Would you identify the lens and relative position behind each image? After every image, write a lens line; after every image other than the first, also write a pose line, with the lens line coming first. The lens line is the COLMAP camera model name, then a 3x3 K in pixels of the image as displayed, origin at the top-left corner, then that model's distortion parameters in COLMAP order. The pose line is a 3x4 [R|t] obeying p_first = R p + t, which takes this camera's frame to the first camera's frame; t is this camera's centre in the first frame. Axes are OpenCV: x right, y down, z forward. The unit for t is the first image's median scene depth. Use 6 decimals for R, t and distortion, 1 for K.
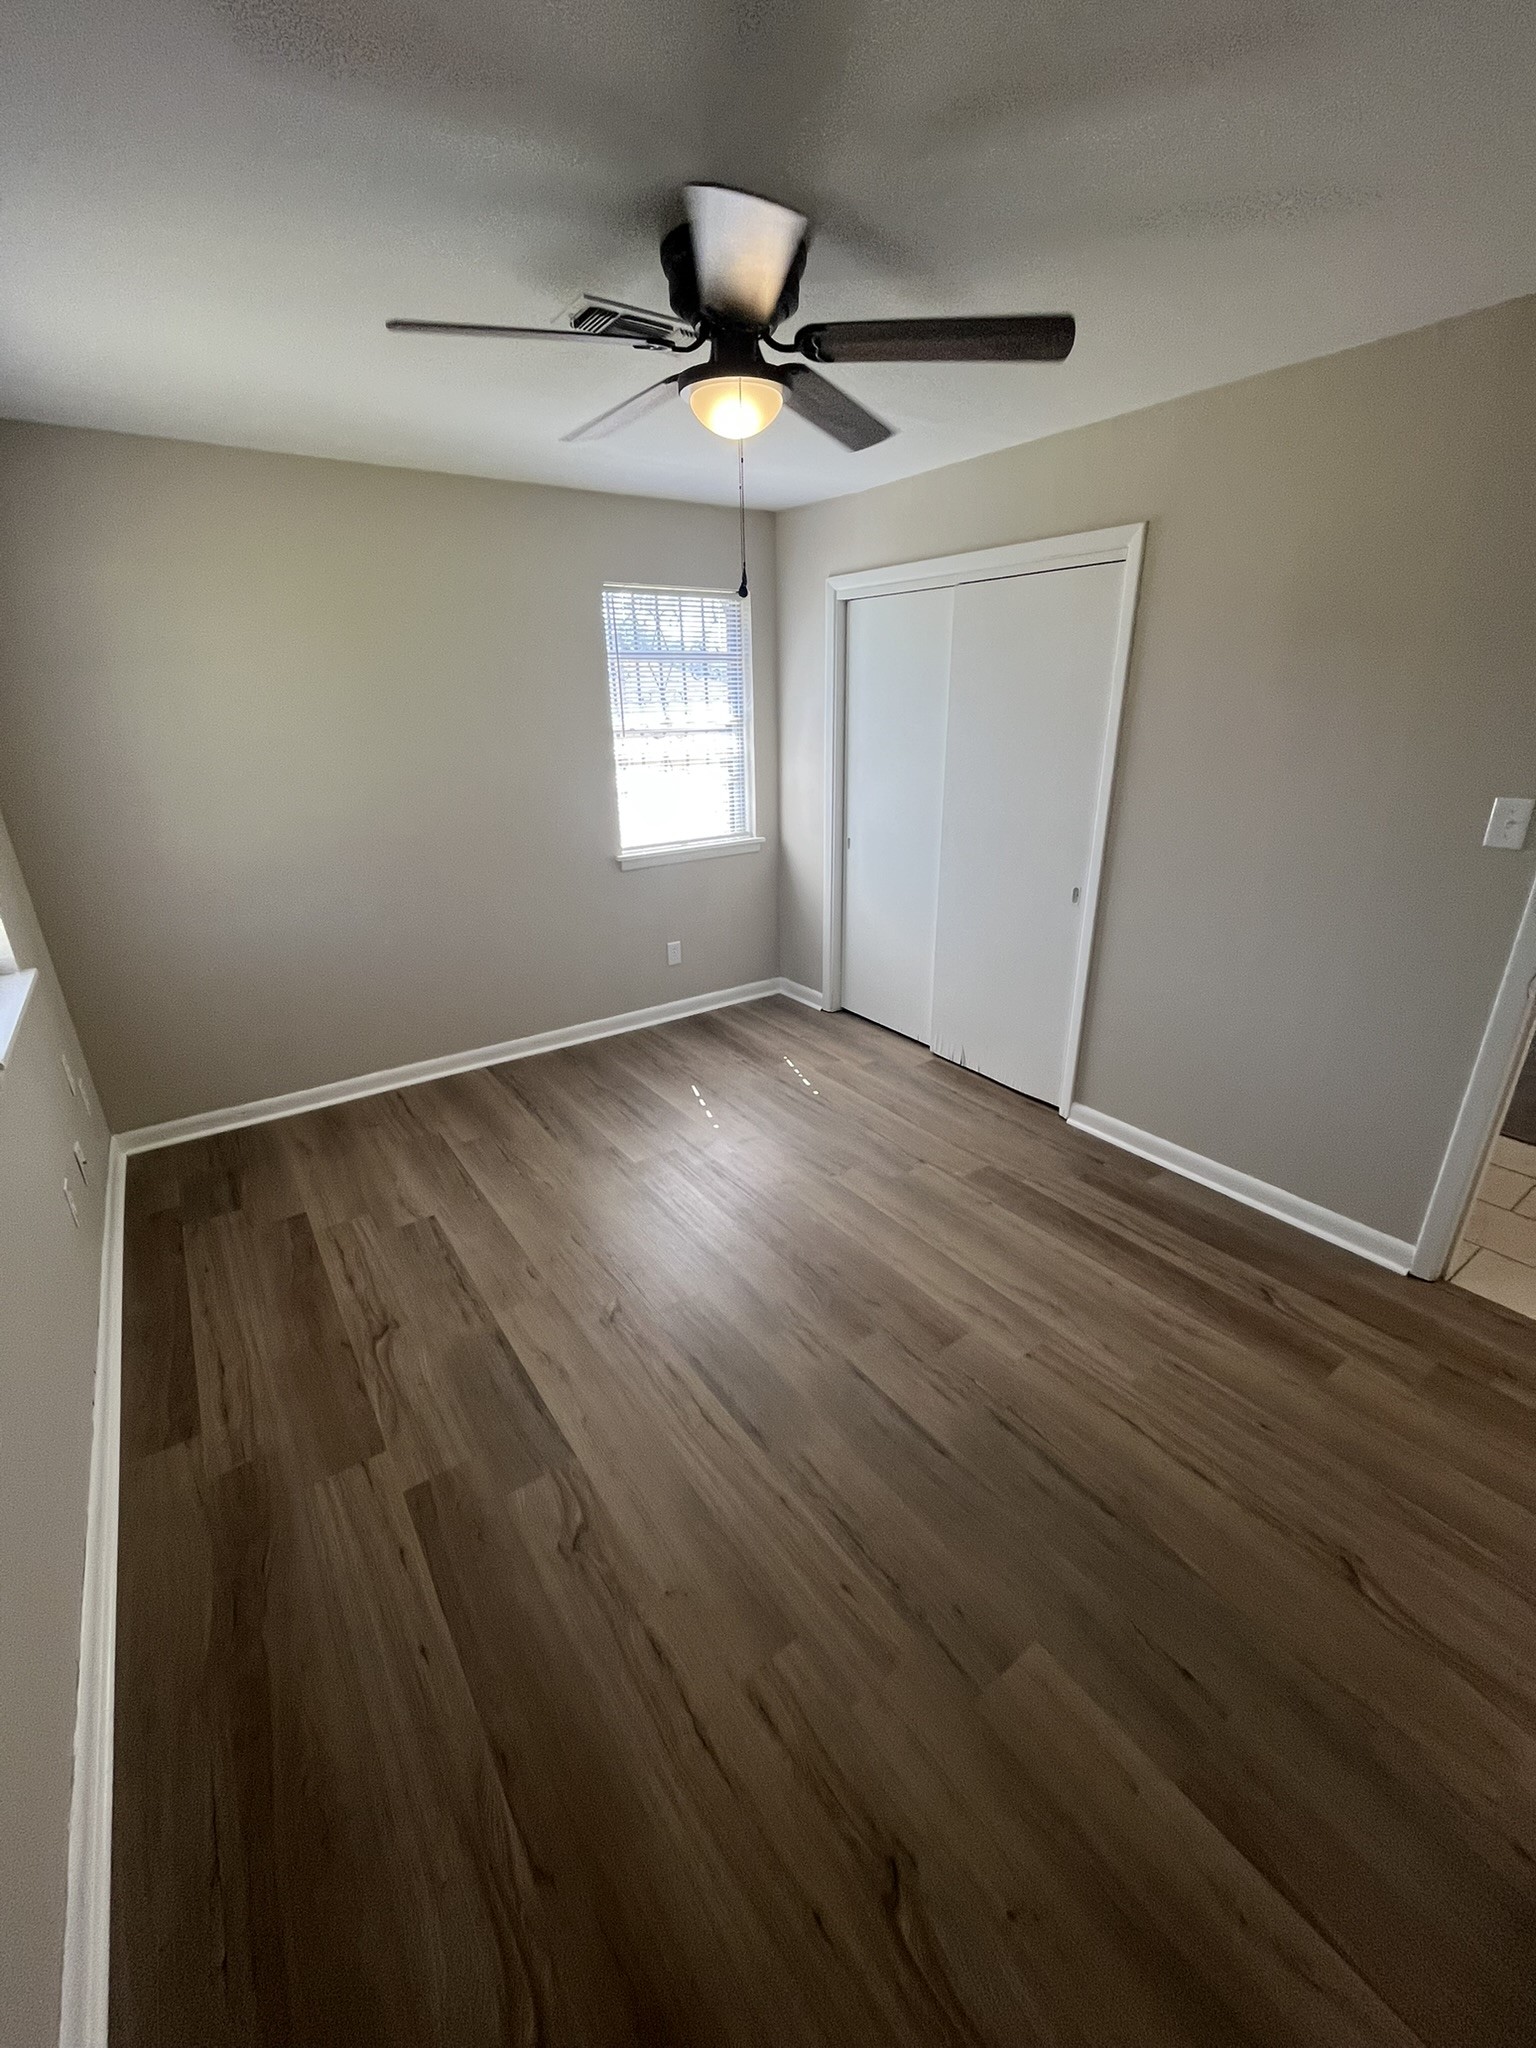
lens RADIAL K [[838.8, 0, 772.3], [0, 838.8, 1024.8], [0, 0, 1]] dist [-0.002891, 0.000532]
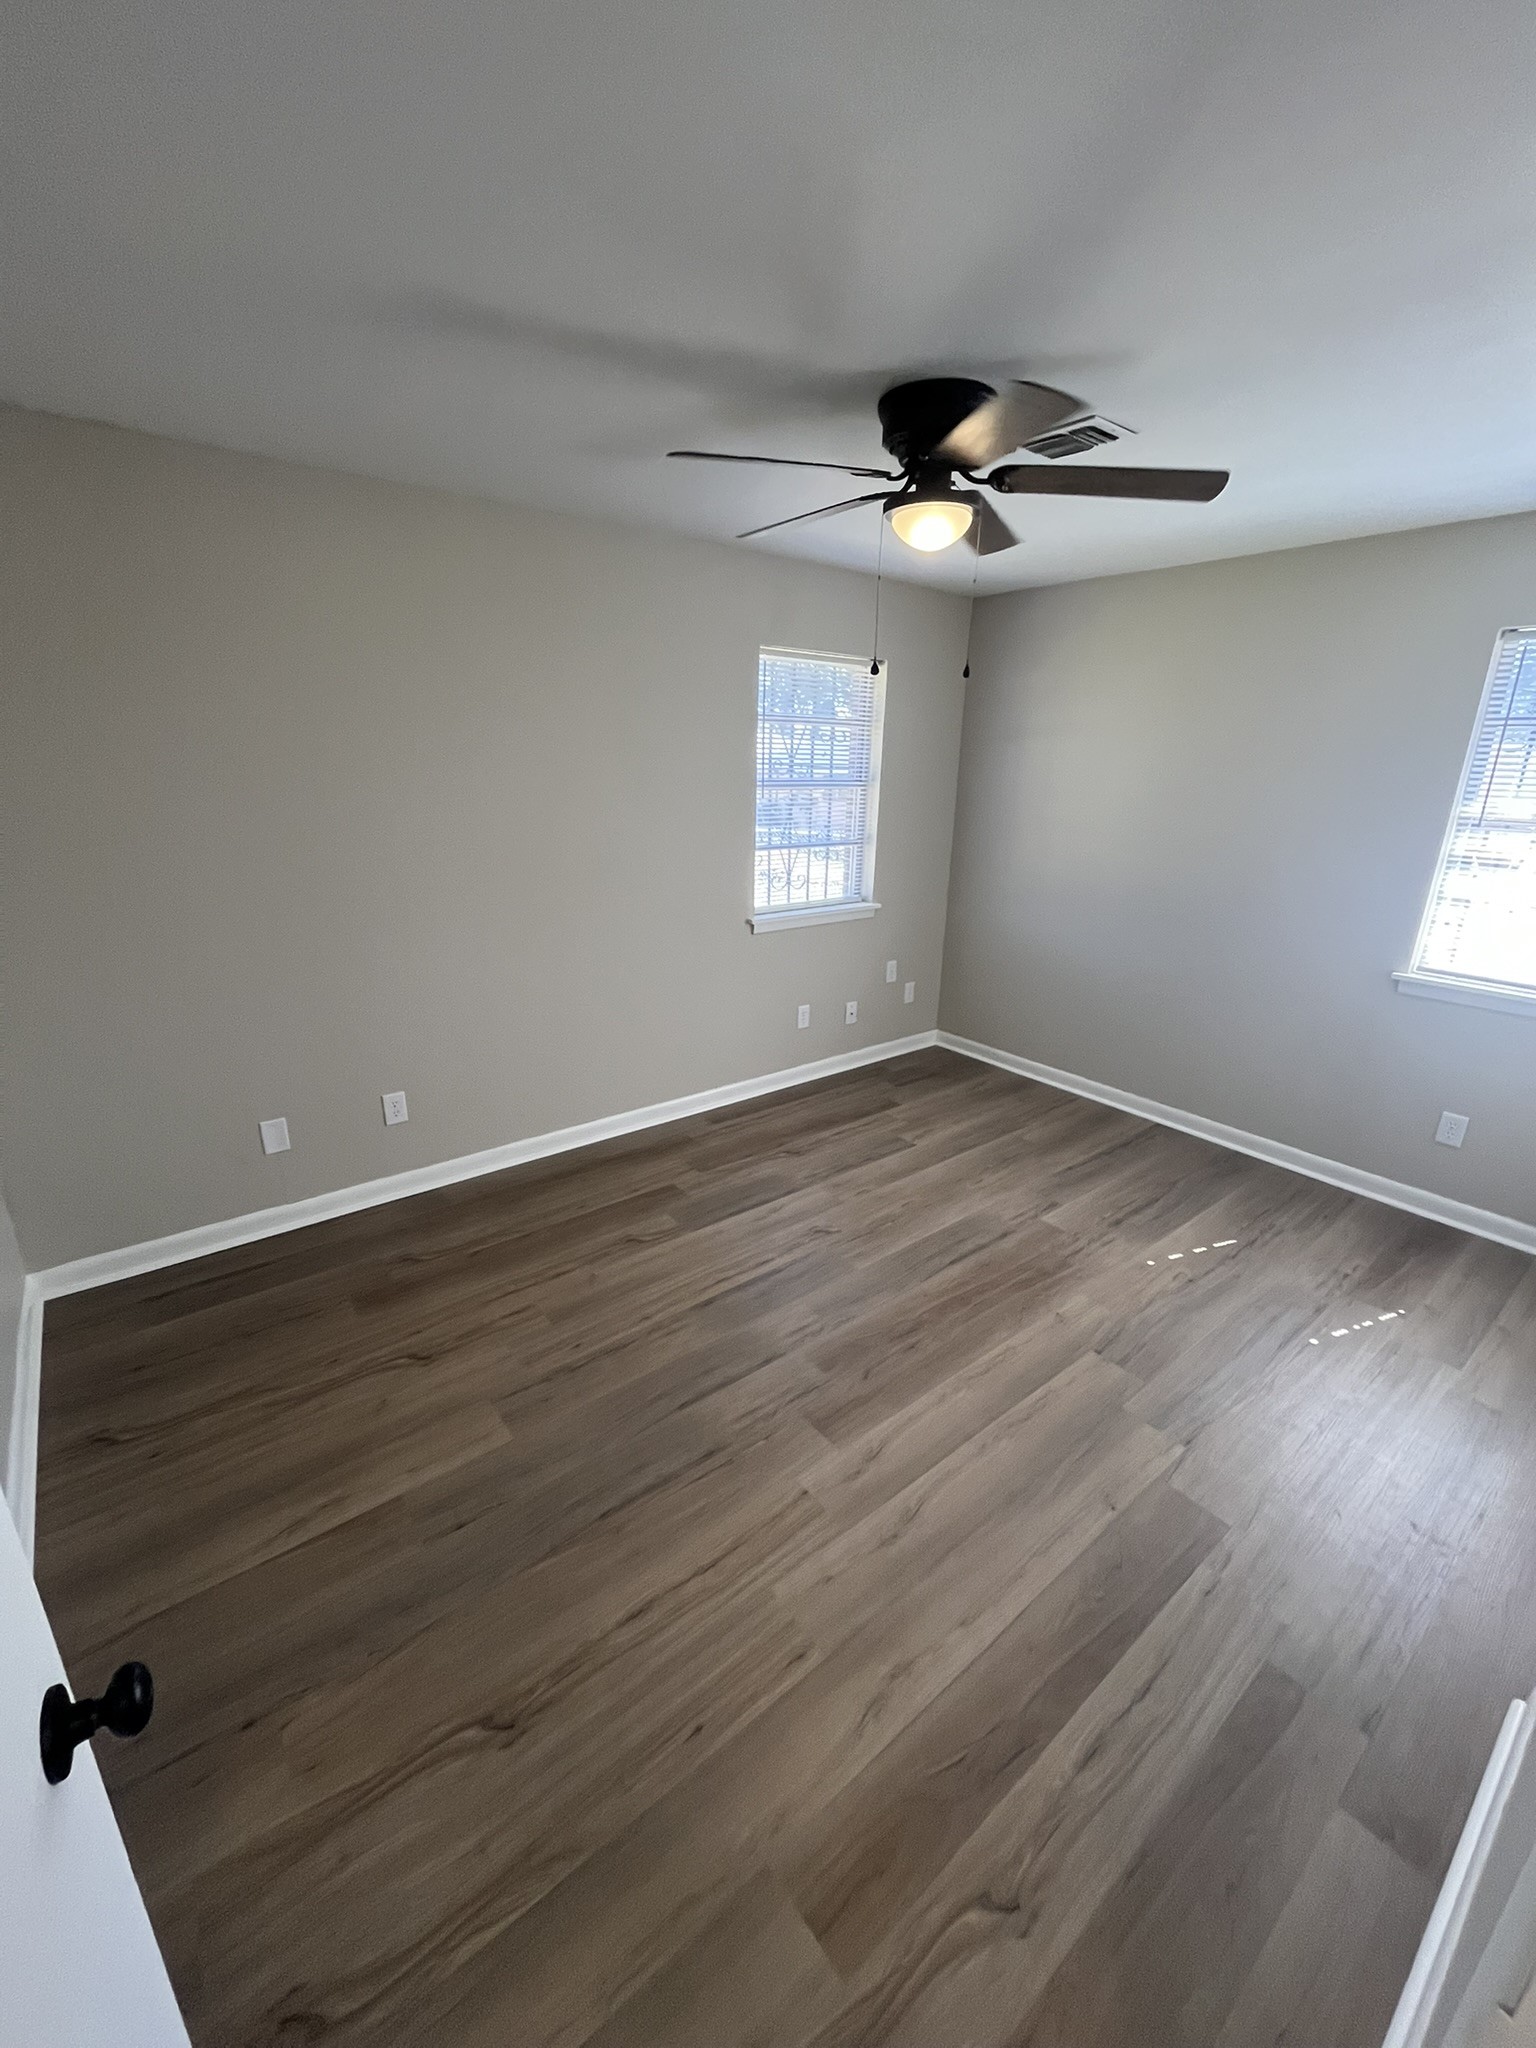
lens RADIAL K [[838.8, 0, 772.3], [0, 838.8, 1024.8], [0, 0, 1]] dist [-0.002891, 0.000532]
pose [[0.053816, 0.319175, -0.946166, 0.910405], [-0.385793, 0.880610, 0.275118, -0.252528], [0.921014, 0.350219, 0.170527, 0.593506]]
